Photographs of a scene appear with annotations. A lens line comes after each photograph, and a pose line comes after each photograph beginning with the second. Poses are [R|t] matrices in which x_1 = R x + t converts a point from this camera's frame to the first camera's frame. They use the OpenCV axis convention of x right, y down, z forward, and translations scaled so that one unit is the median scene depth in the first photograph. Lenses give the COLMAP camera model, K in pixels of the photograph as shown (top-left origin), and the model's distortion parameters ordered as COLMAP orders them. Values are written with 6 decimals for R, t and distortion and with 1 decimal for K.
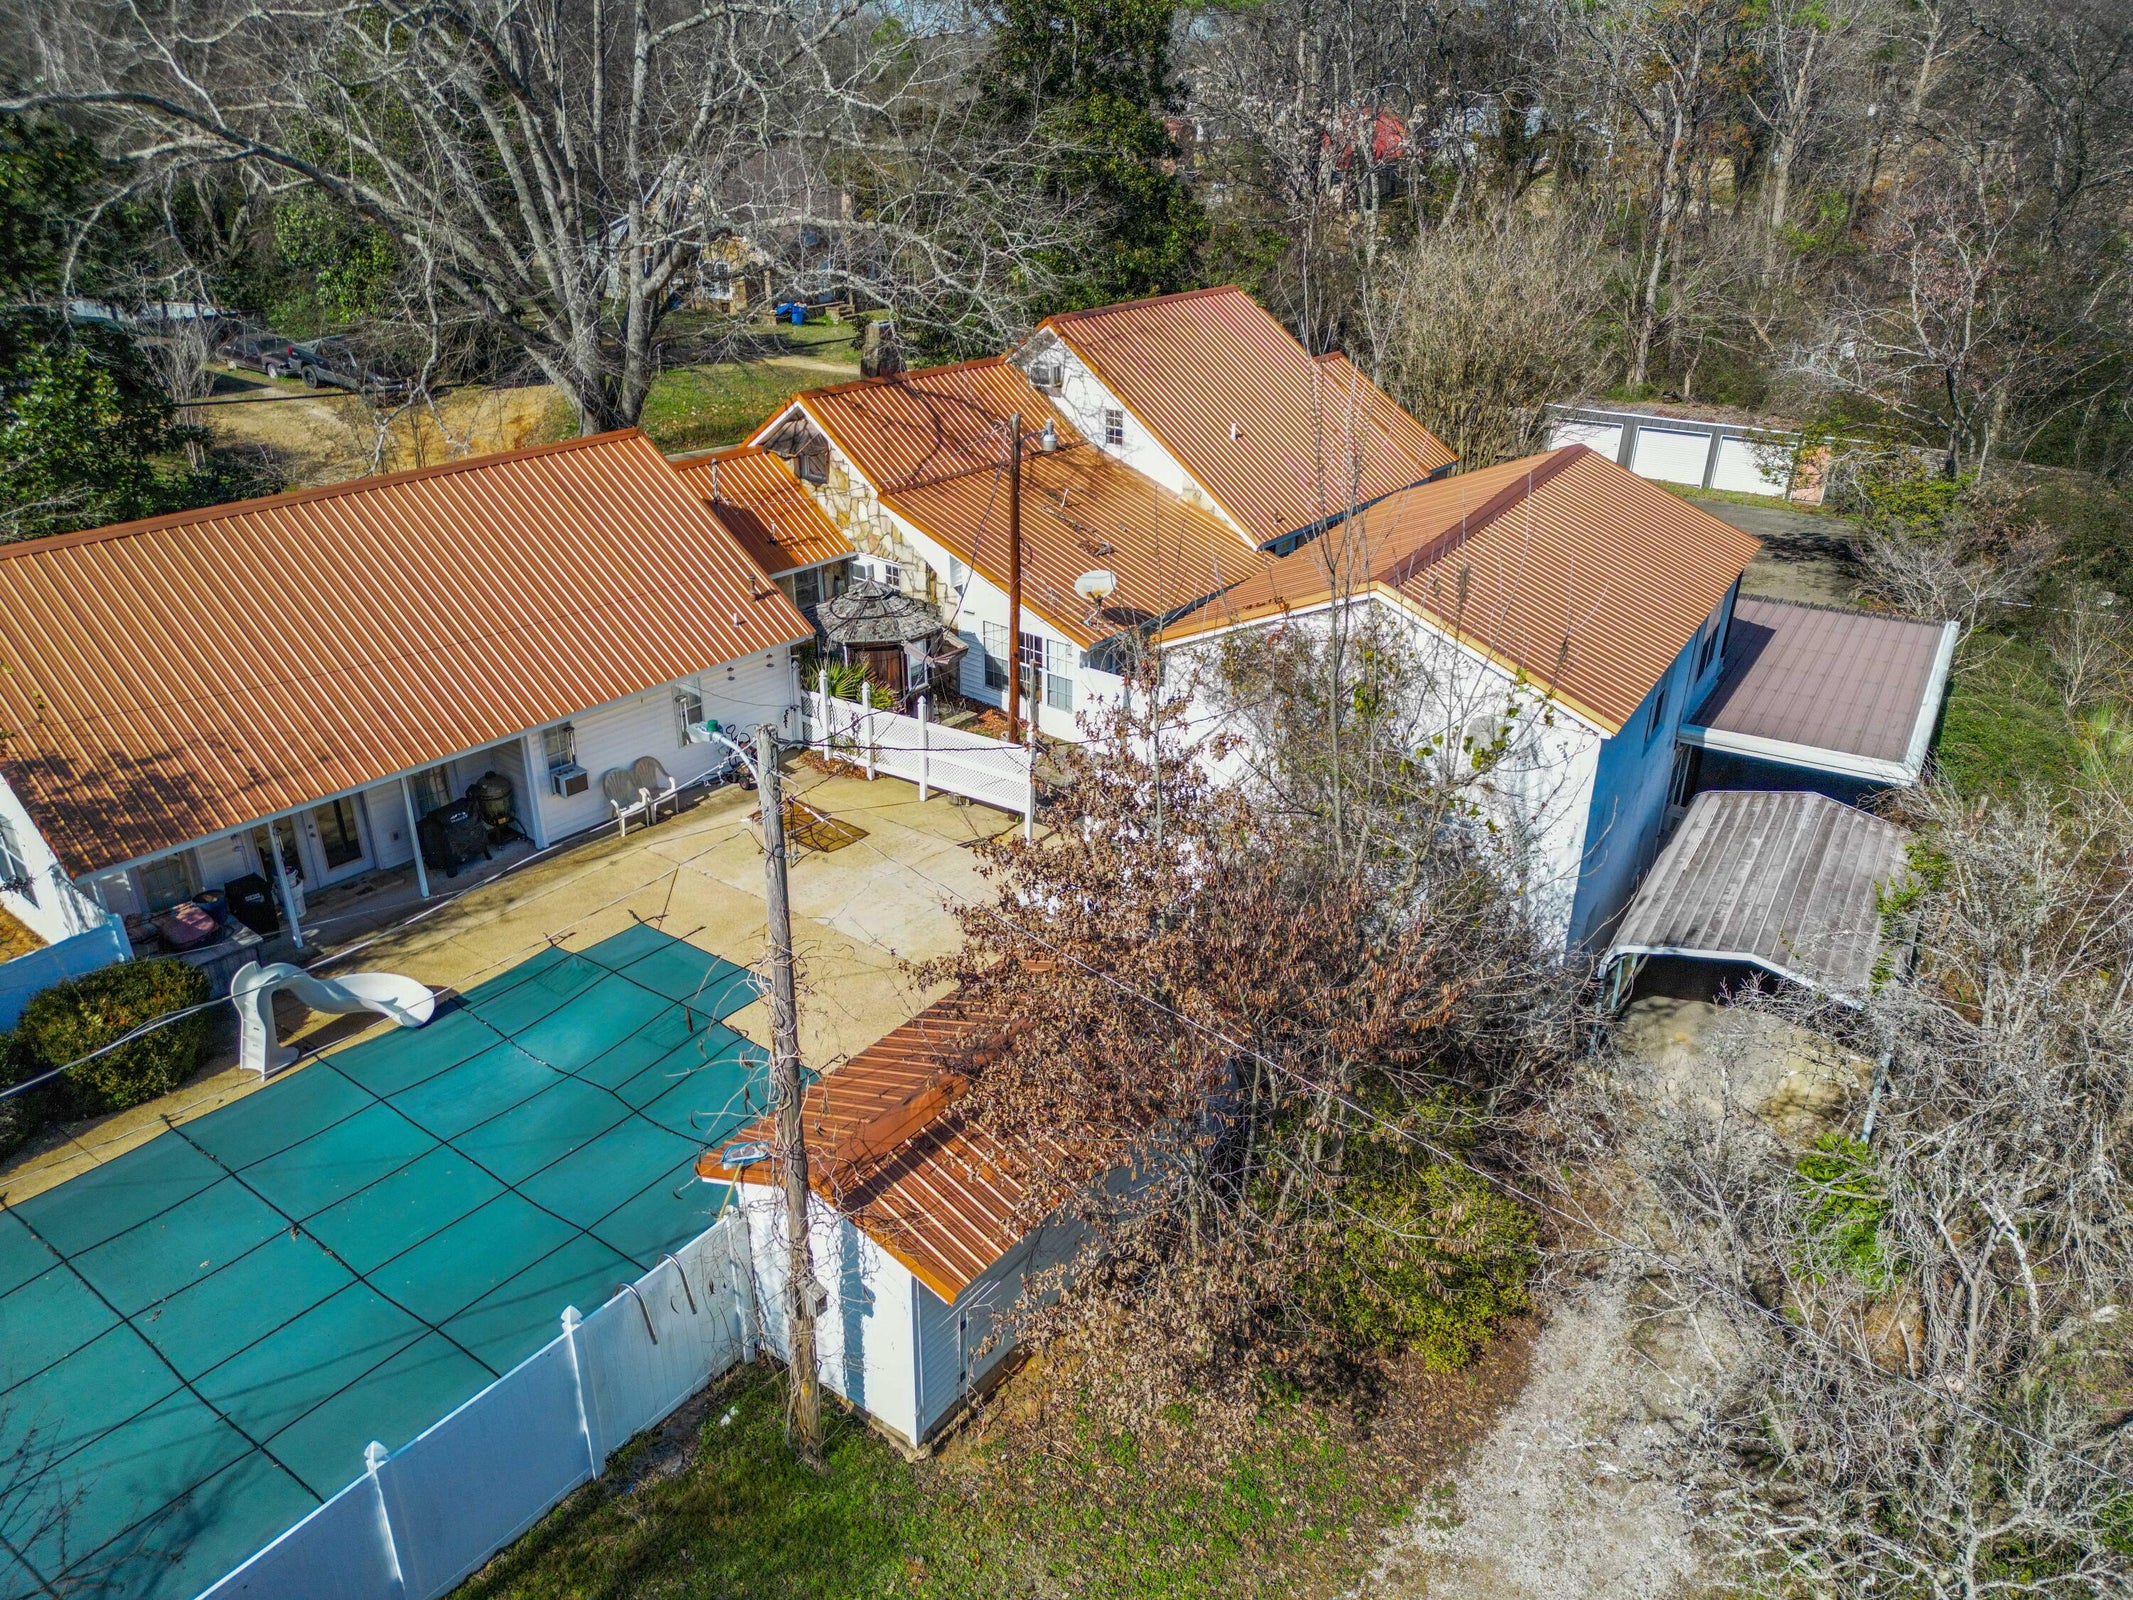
lens RADIAL K [[1524.0, 0, 1042.4], [0, 1524.0, 789.0], [0, 0, 1]] dist [0.103666, -0.148737]
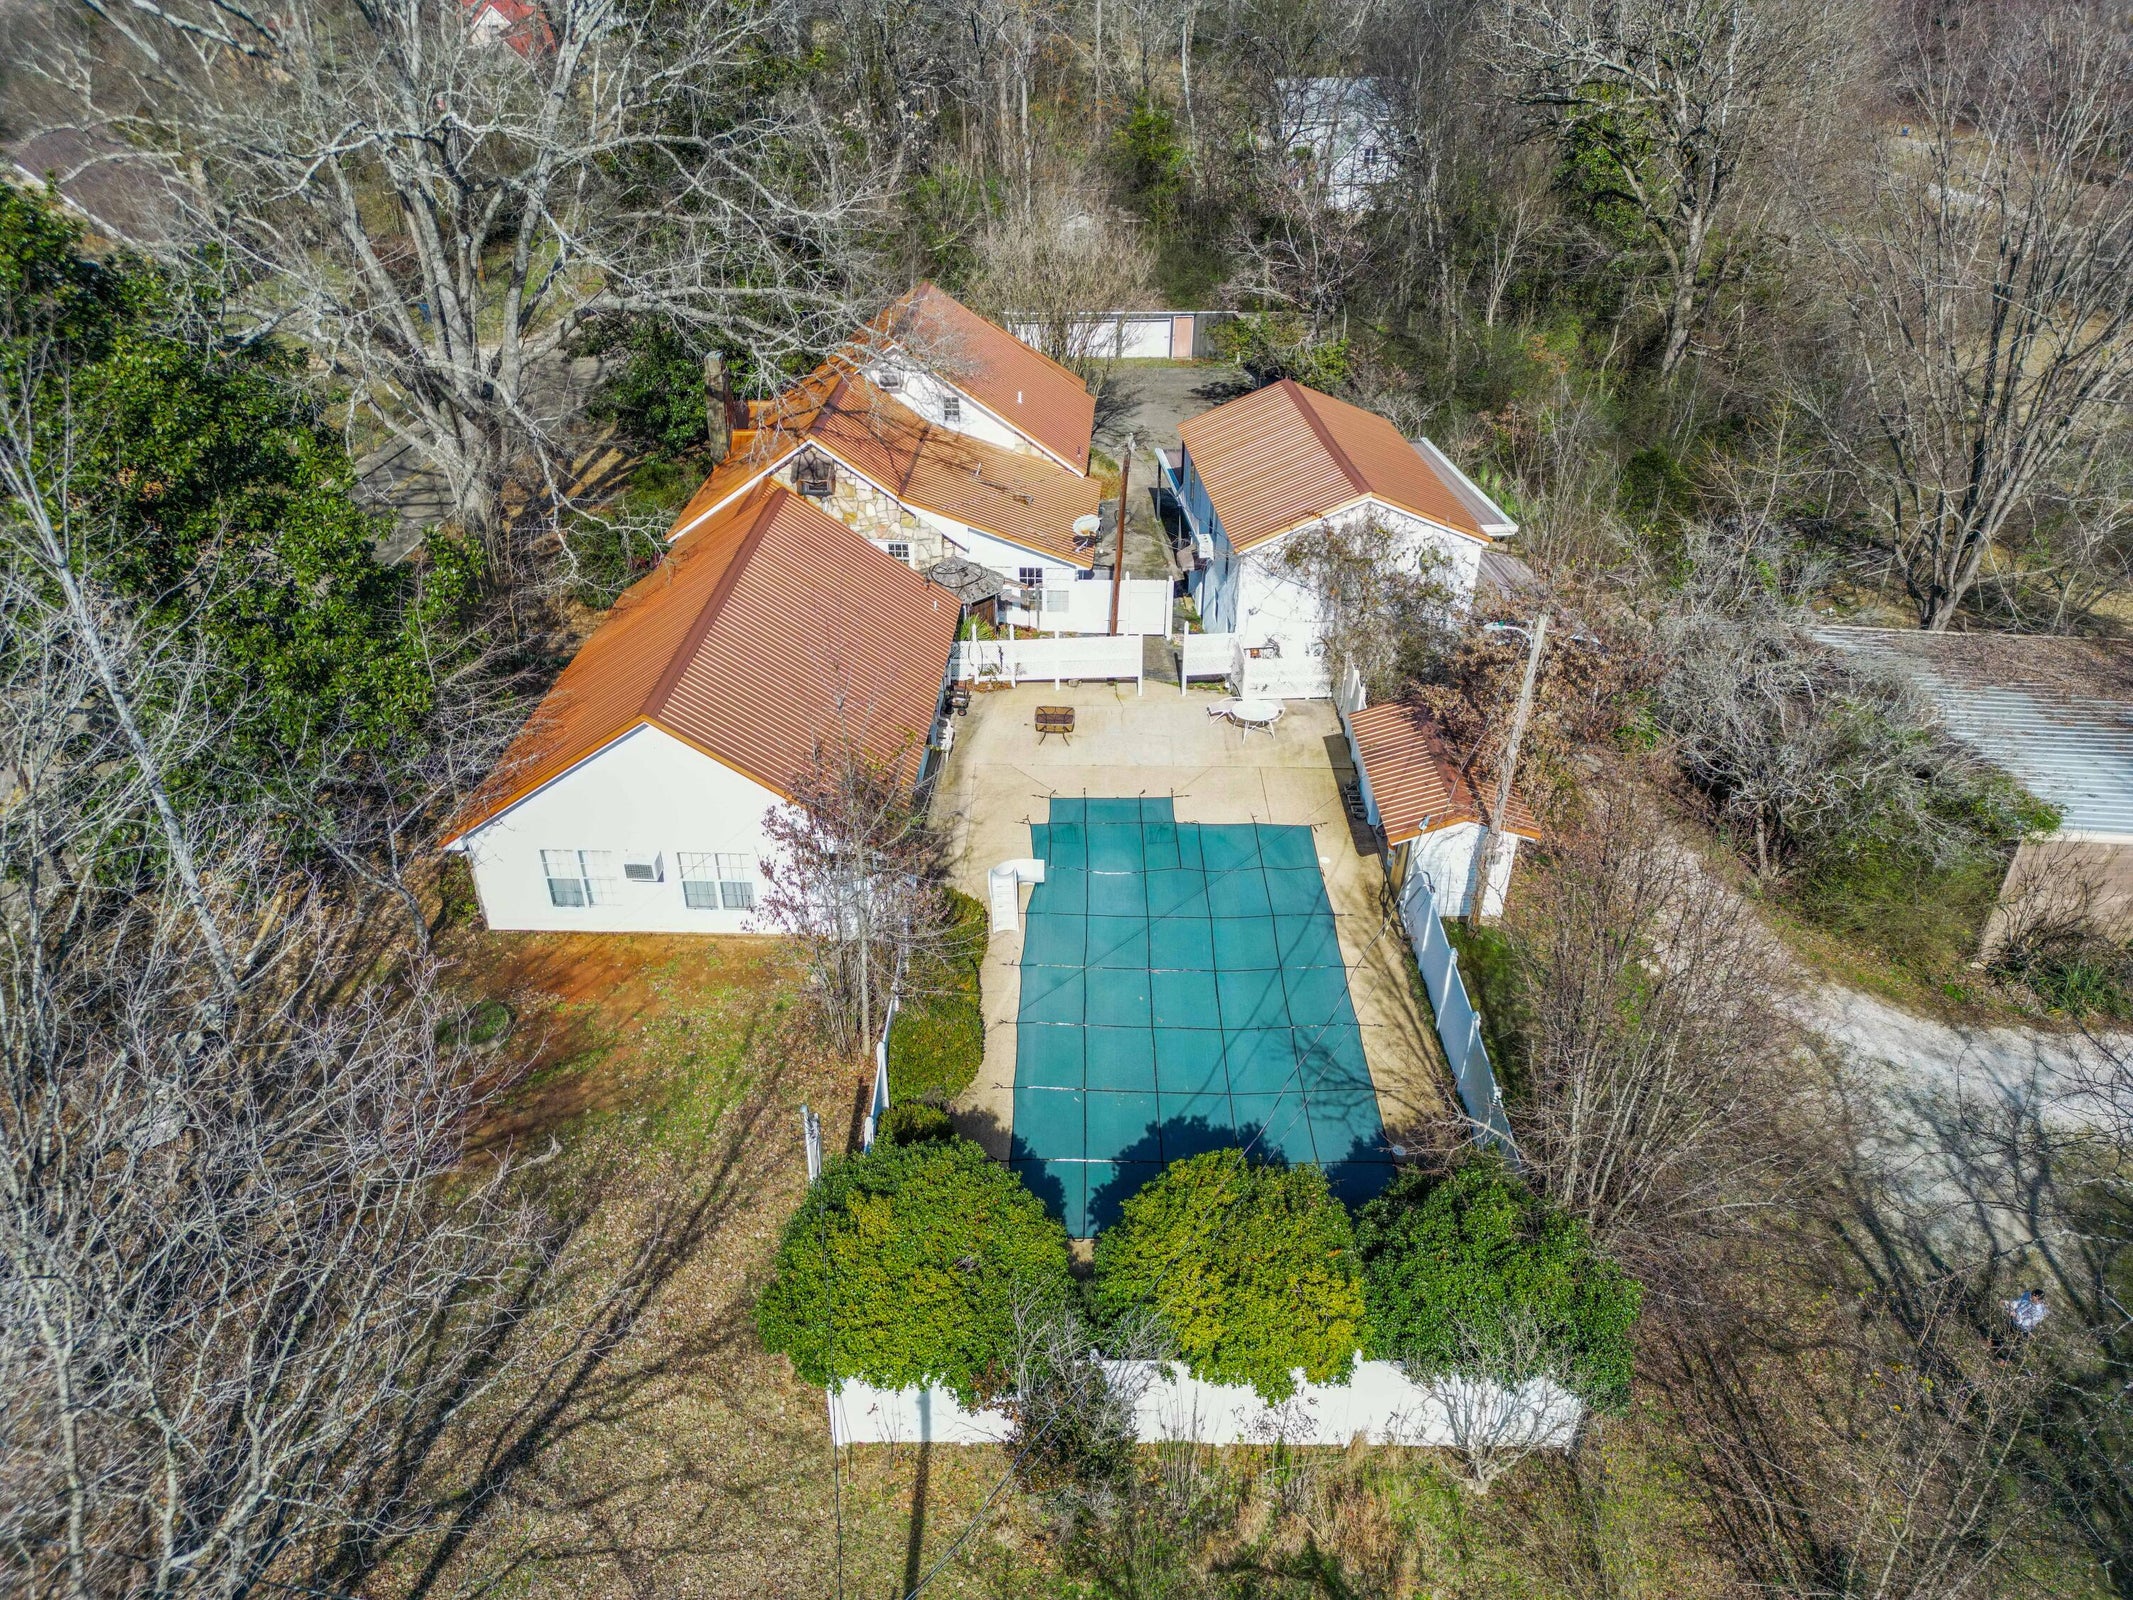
lens RADIAL K [[1524.0, 0, 1042.4], [0, 1524.0, 789.0], [0, 0, 1]] dist [0.103666, -0.148737]
pose [[0.796009, -0.310772, 0.519413, -1.002353], [0.251276, 0.950357, 0.183528, -0.199786], [-0.550663, -0.015574, 0.834582, -0.299088]]
